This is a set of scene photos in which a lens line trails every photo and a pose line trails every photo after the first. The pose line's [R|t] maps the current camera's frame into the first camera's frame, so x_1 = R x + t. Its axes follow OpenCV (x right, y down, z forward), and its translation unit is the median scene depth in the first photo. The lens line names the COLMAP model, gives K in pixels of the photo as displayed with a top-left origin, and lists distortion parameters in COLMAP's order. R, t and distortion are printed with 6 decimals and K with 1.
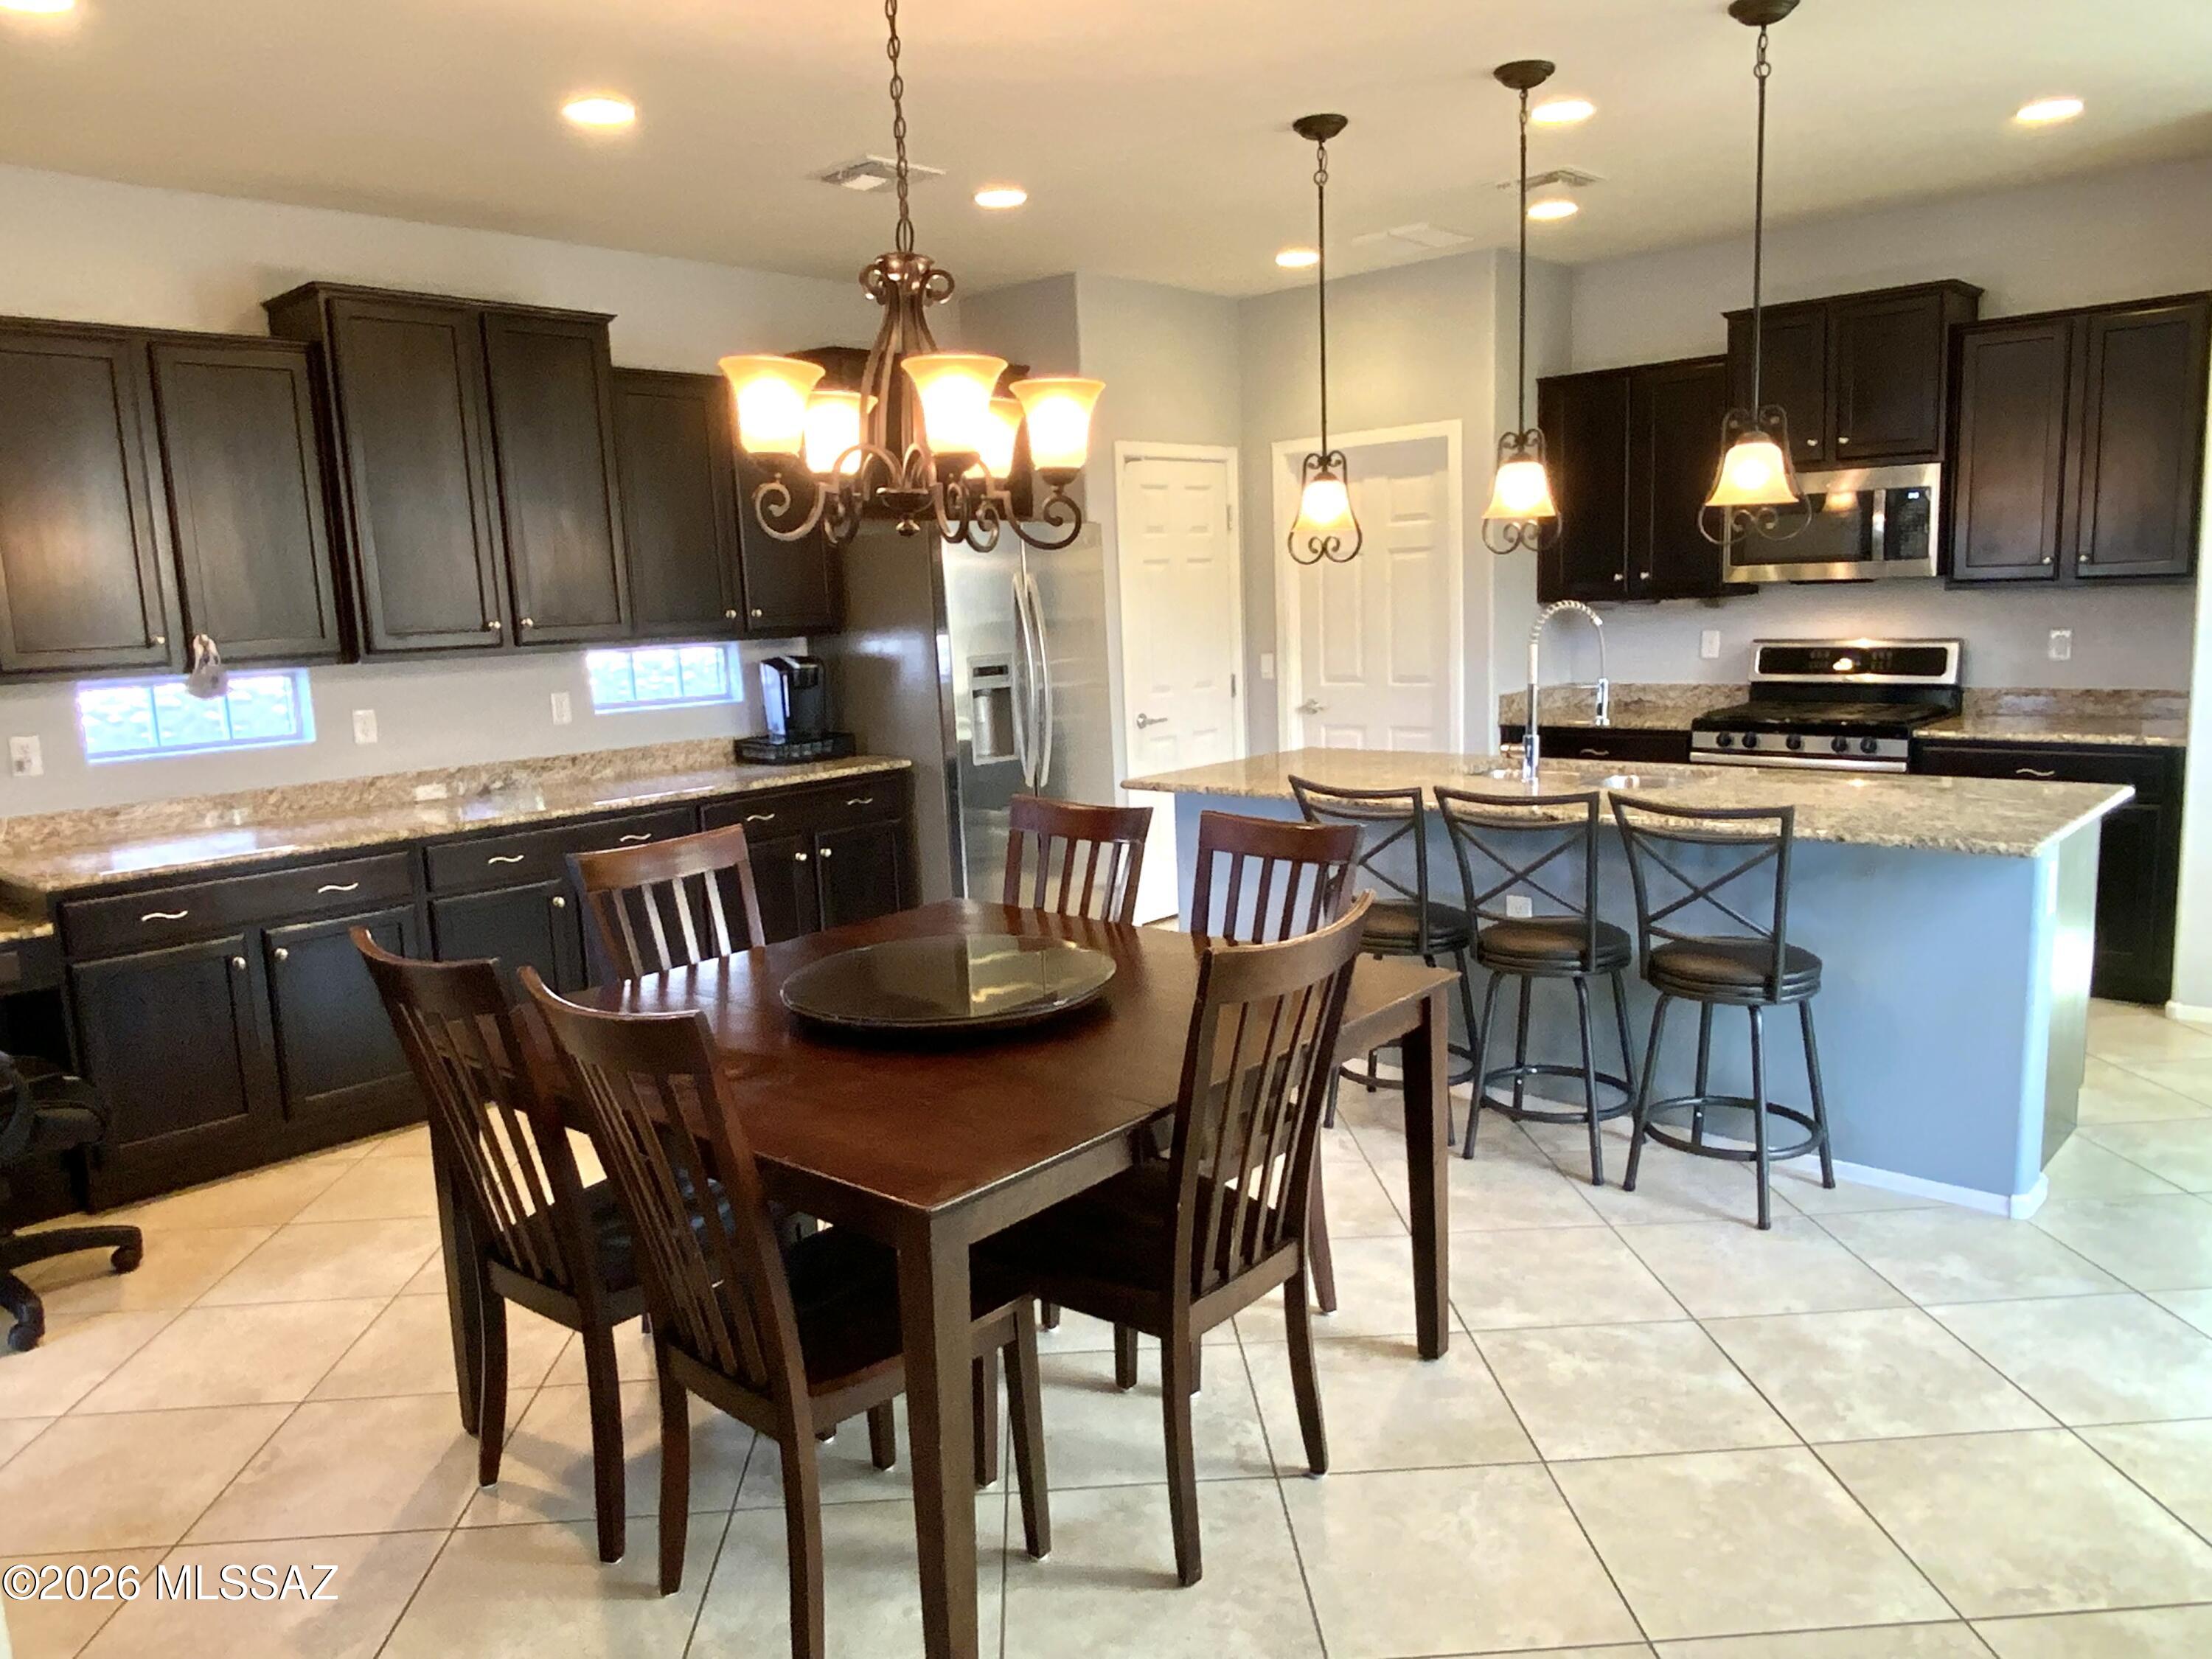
lens RADIAL K [[1483.7, 0, 1106.0], [0, 1483.7, 829.5], [0, 0, 1]] dist [0.041333, -0.058419]
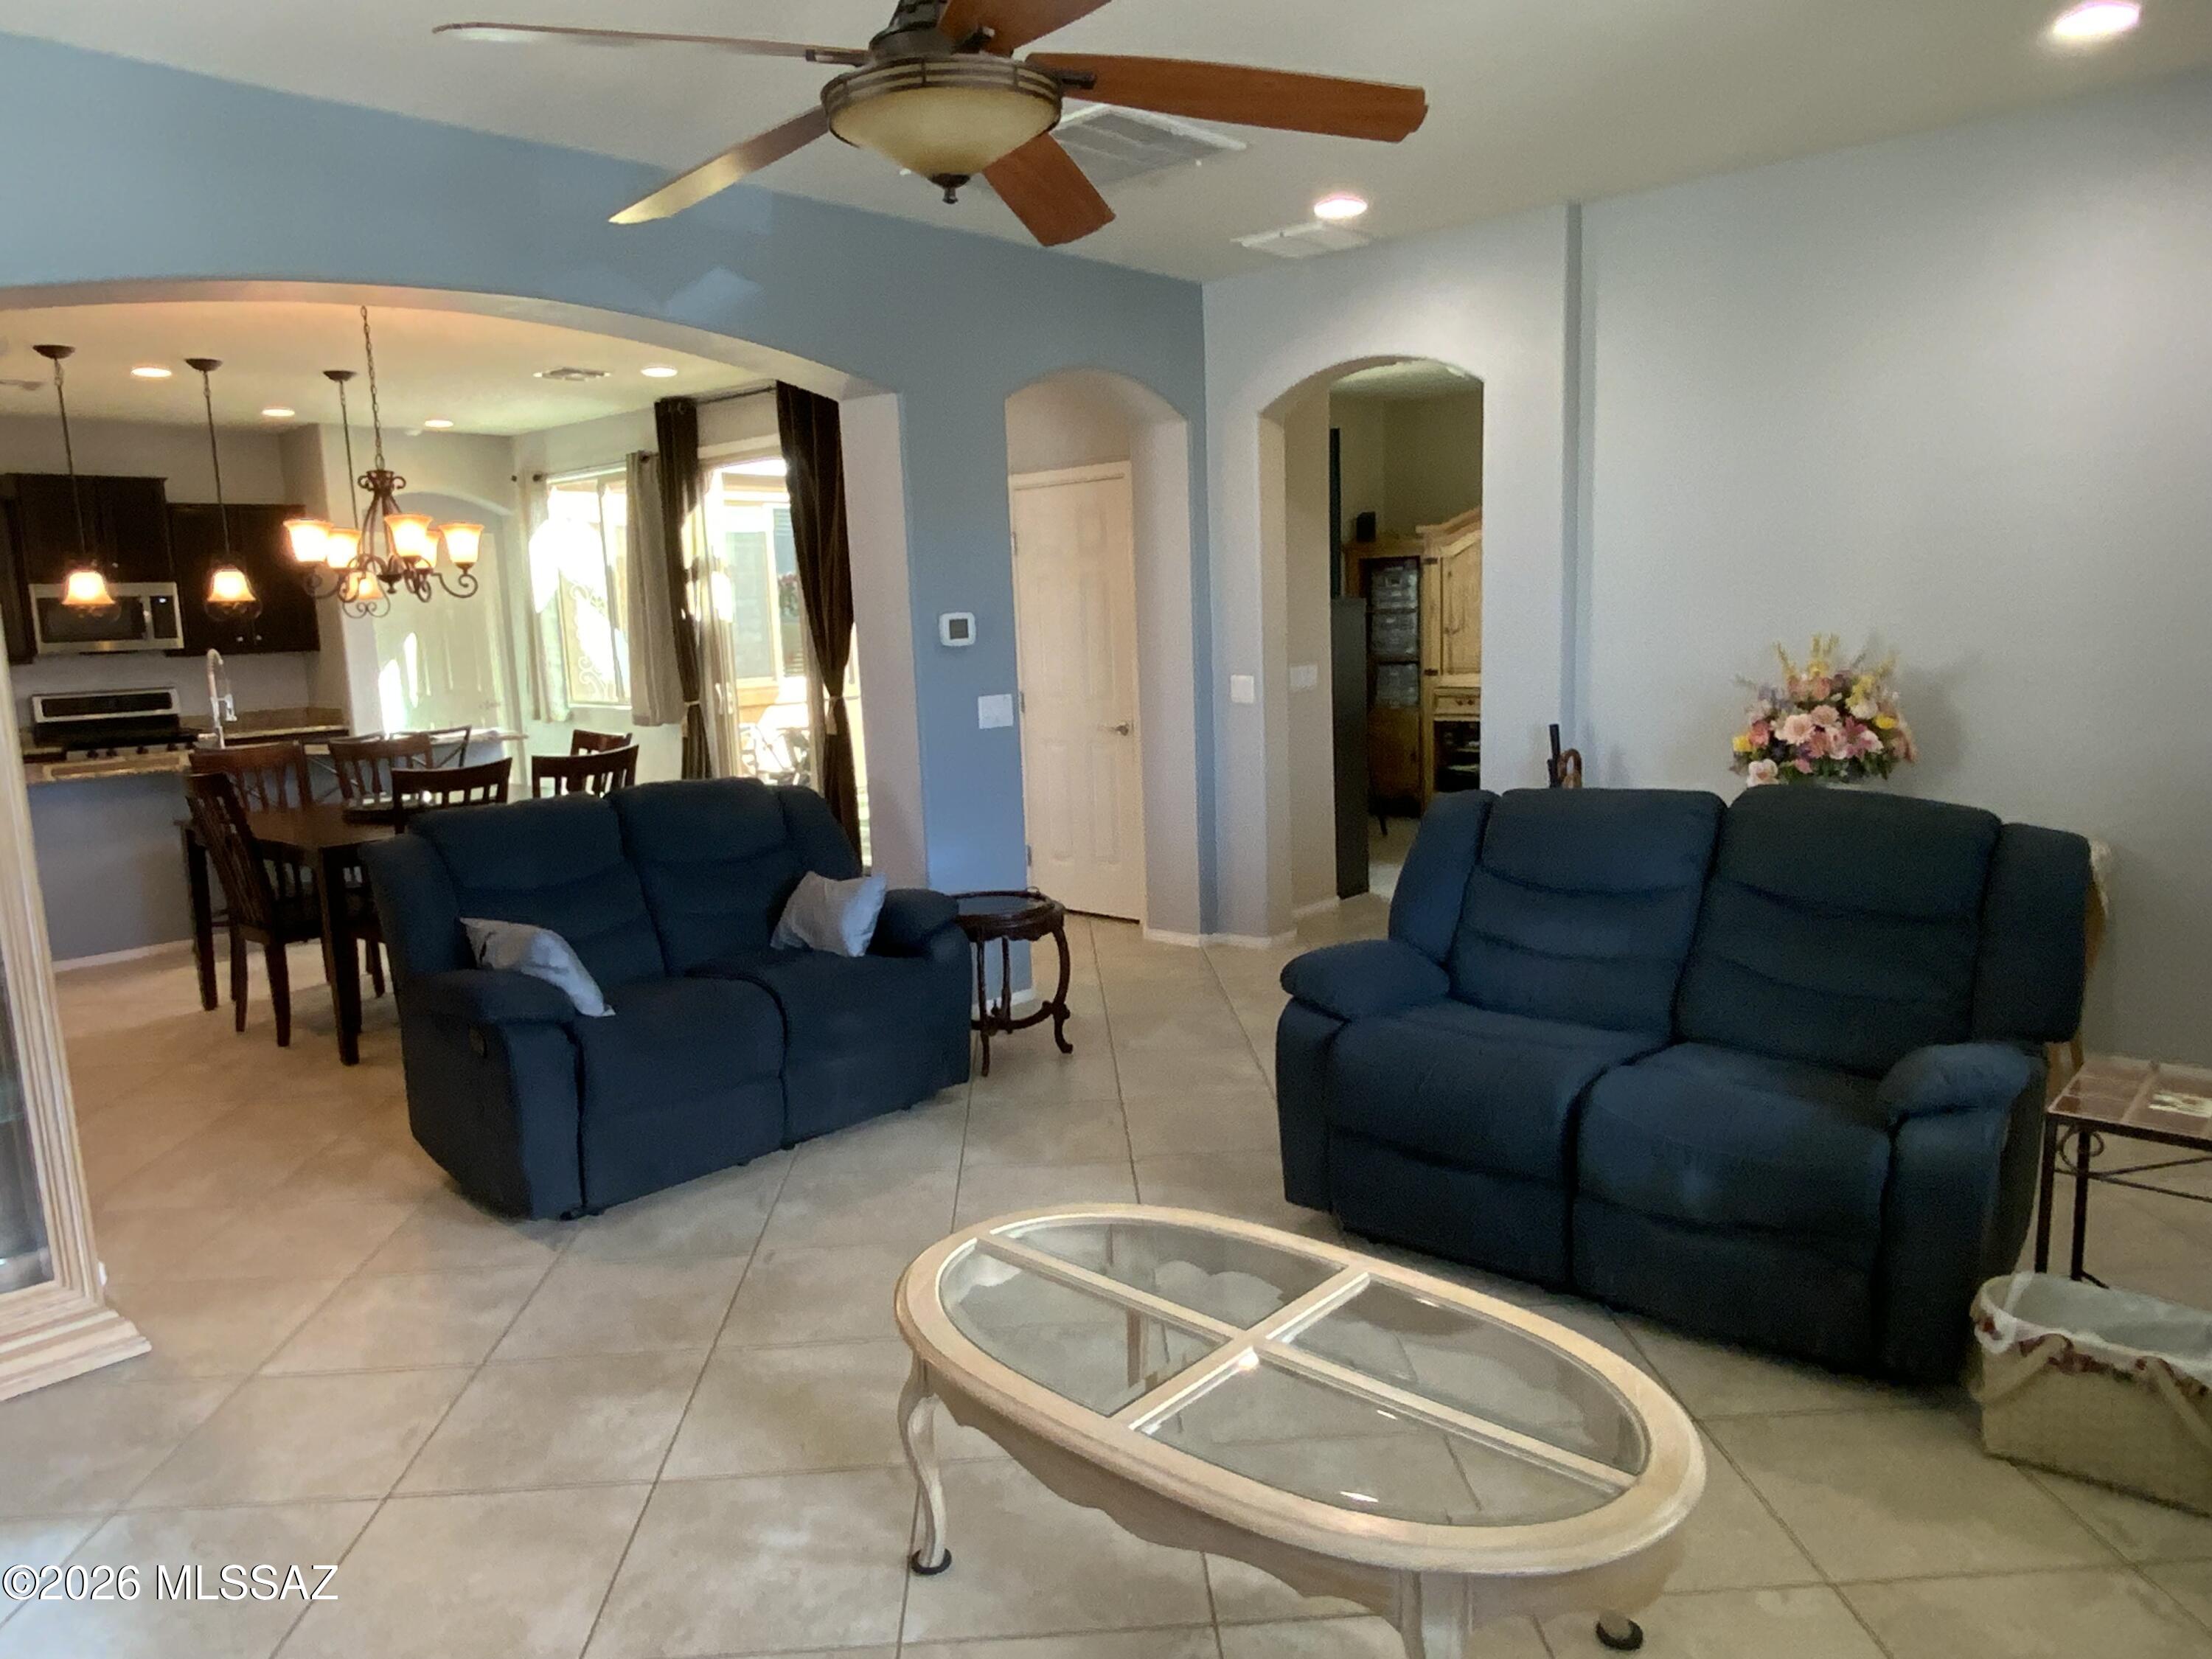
lens RADIAL K [[1483.7, 0, 1106.0], [0, 1483.7, 829.5], [0, 0, 1]] dist [0.041333, -0.058419]
pose [[0.012526, -0.107135, 0.994166, -1.143146], [0.189726, 0.976437, 0.102834, 0.057033], [-0.981757, 0.187331, 0.032557, -0.053595]]
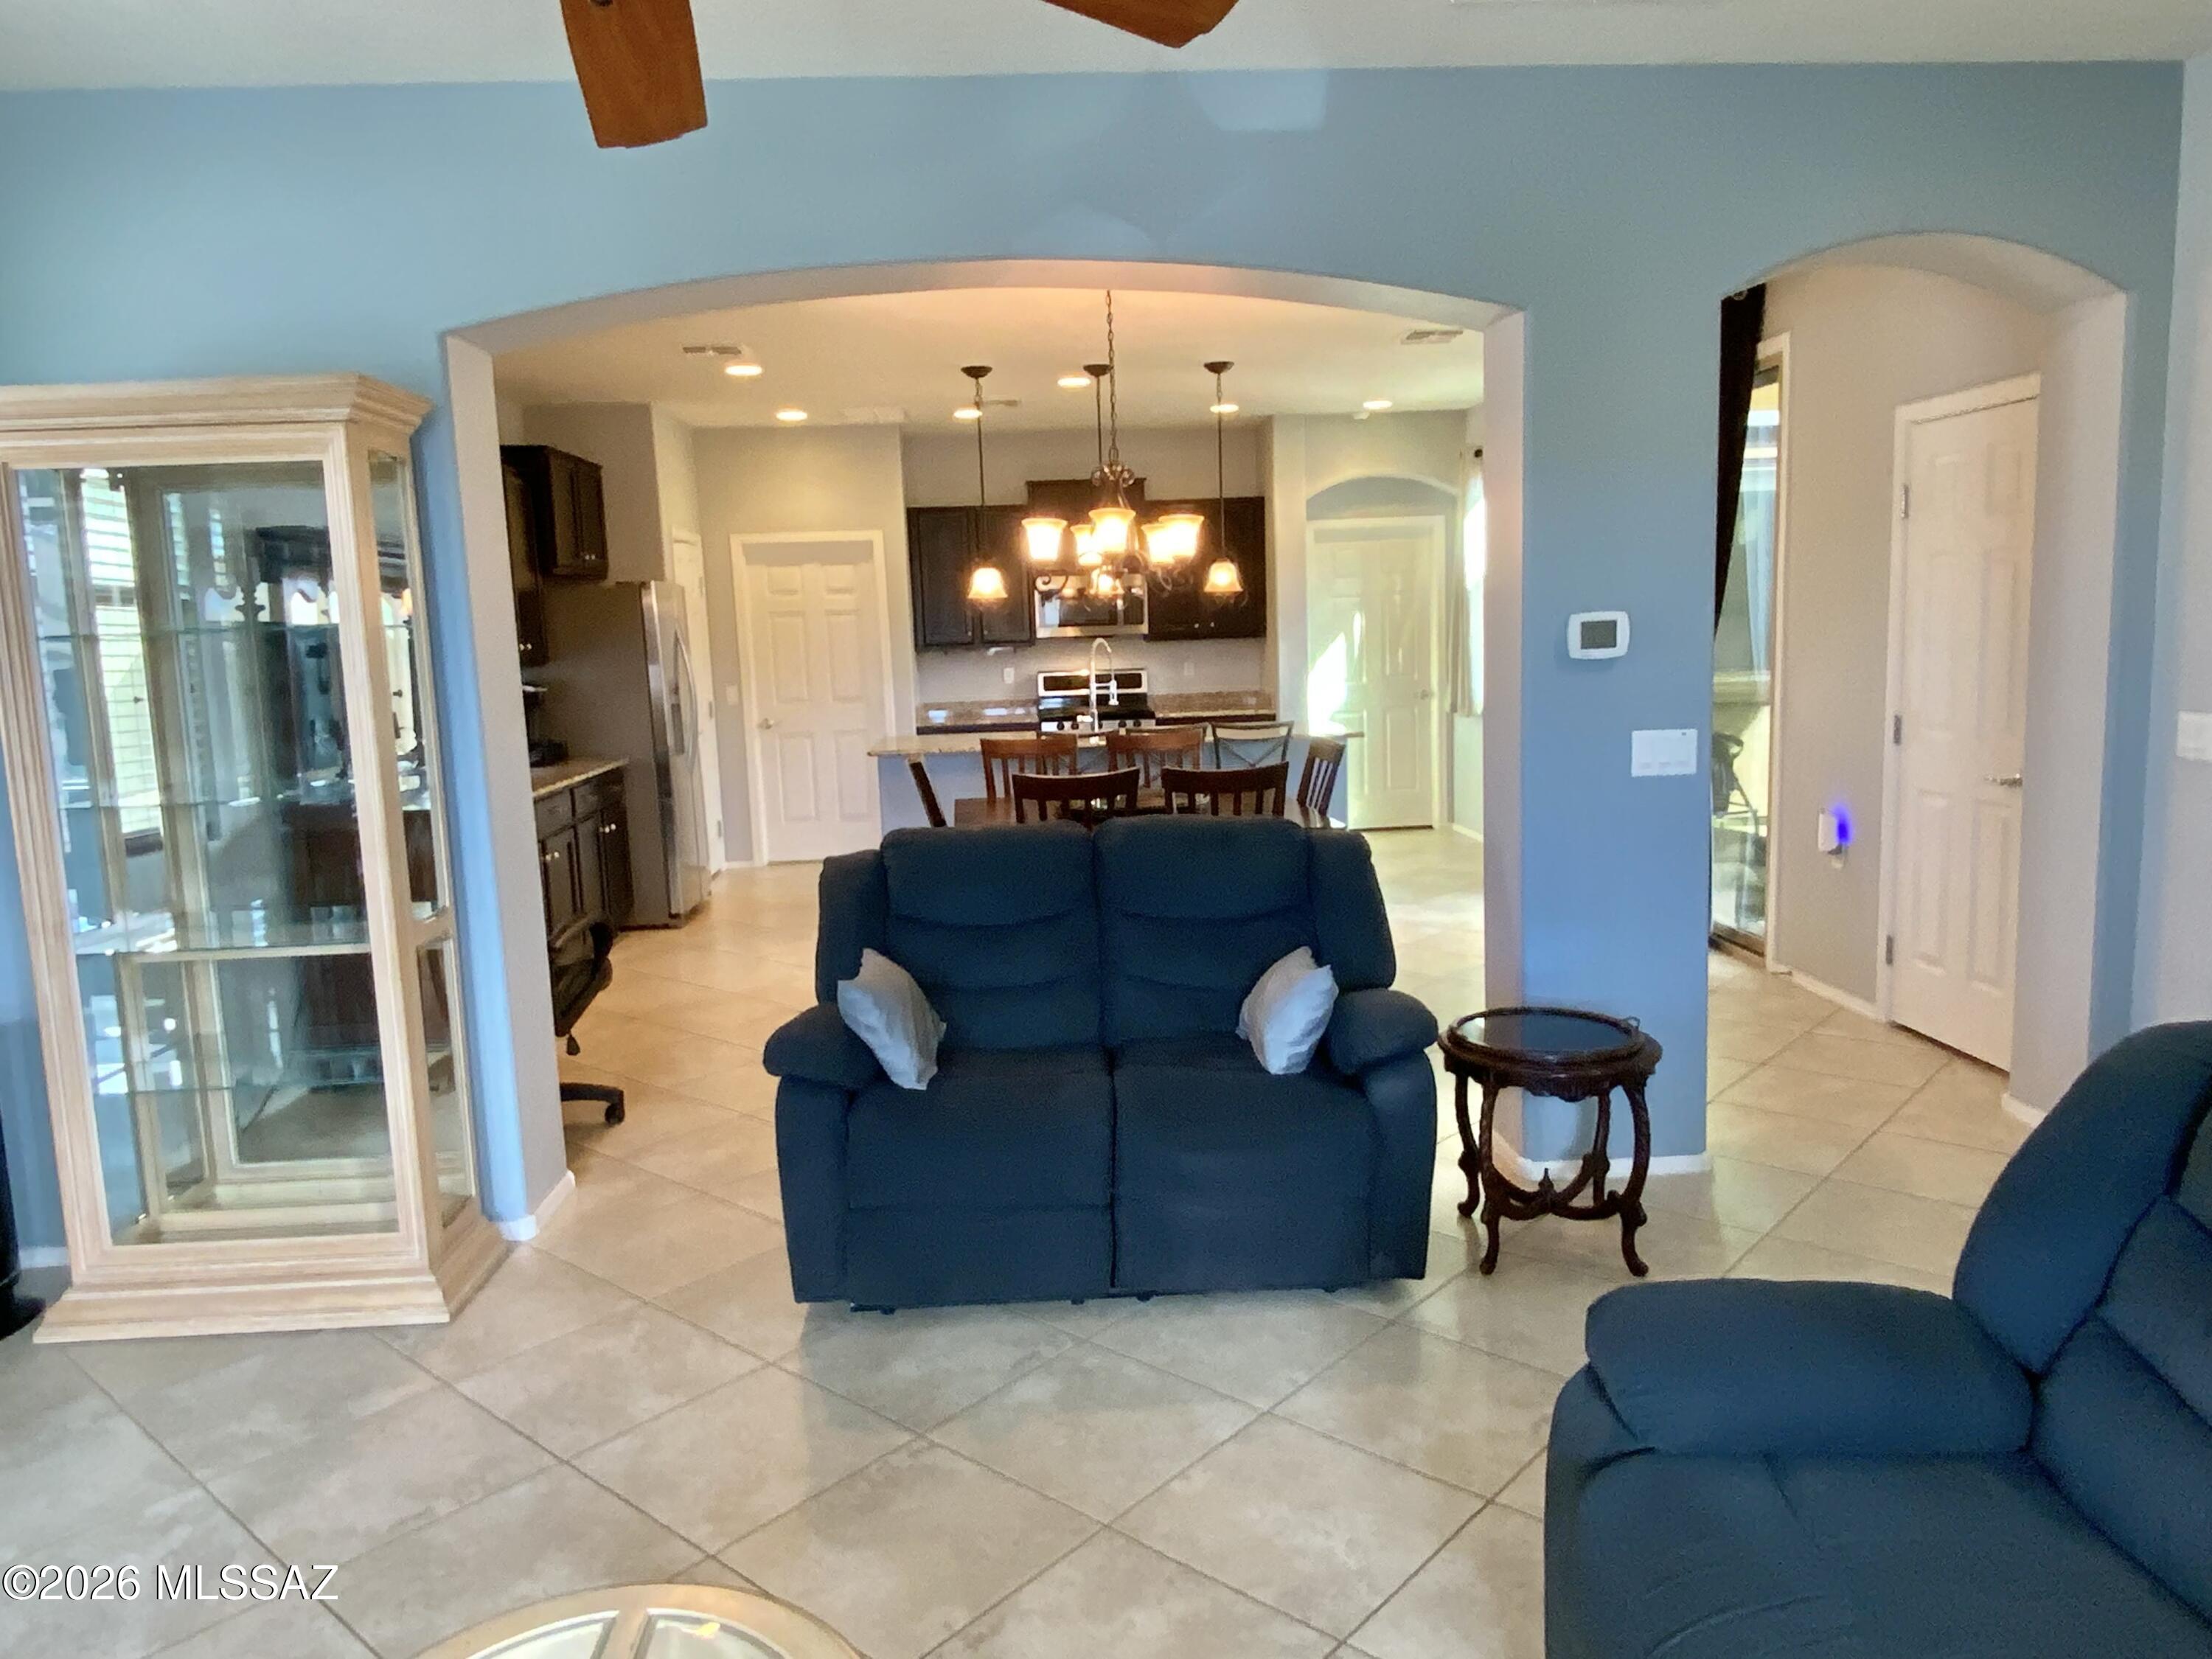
lens RADIAL K [[1512.7, 0, 1106.0], [0, 1512.7, 829.5], [0, 0, 1]] dist [0.012621, -0.002321]
pose [[0.704408, -0.077382, 0.705564, -0.826518], [0.115011, 0.993347, -0.005879, 0.077845], [-0.700415, 0.085289, 0.708622, -0.280513]]
